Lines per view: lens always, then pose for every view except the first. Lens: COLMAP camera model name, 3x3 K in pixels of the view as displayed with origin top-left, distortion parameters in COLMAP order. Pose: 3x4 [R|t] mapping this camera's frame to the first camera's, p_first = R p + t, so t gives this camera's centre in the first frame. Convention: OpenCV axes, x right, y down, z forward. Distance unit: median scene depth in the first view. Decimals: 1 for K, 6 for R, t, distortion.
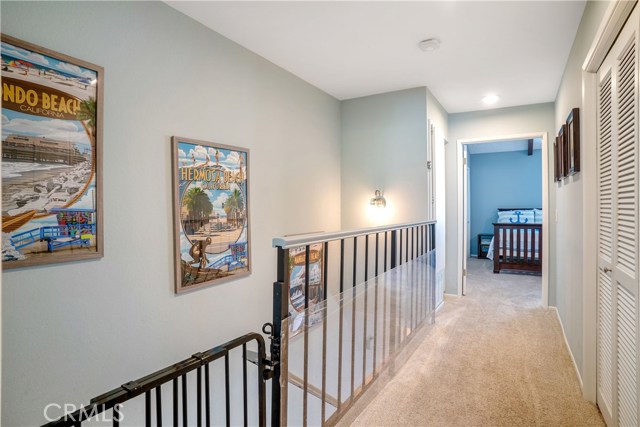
lens RADIAL K [[341.2, 0, 319.6], [0, 341.2, 210.5], [0, 0, 1]] dist [-0.056925, 0.023600]
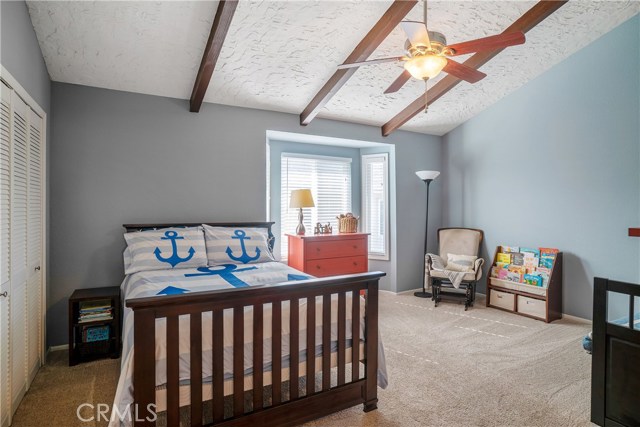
lens RADIAL K [[341.2, 0, 319.0], [0, 341.2, 209.3], [0, 0, 1]] dist [-0.056925, 0.023600]
pose [[0.481767, 0.002662, 0.876295, 0.301185], [-0.003587, 0.999993, -0.001066, -0.026798], [-0.876292, -0.002630, 0.481773, 0.625620]]
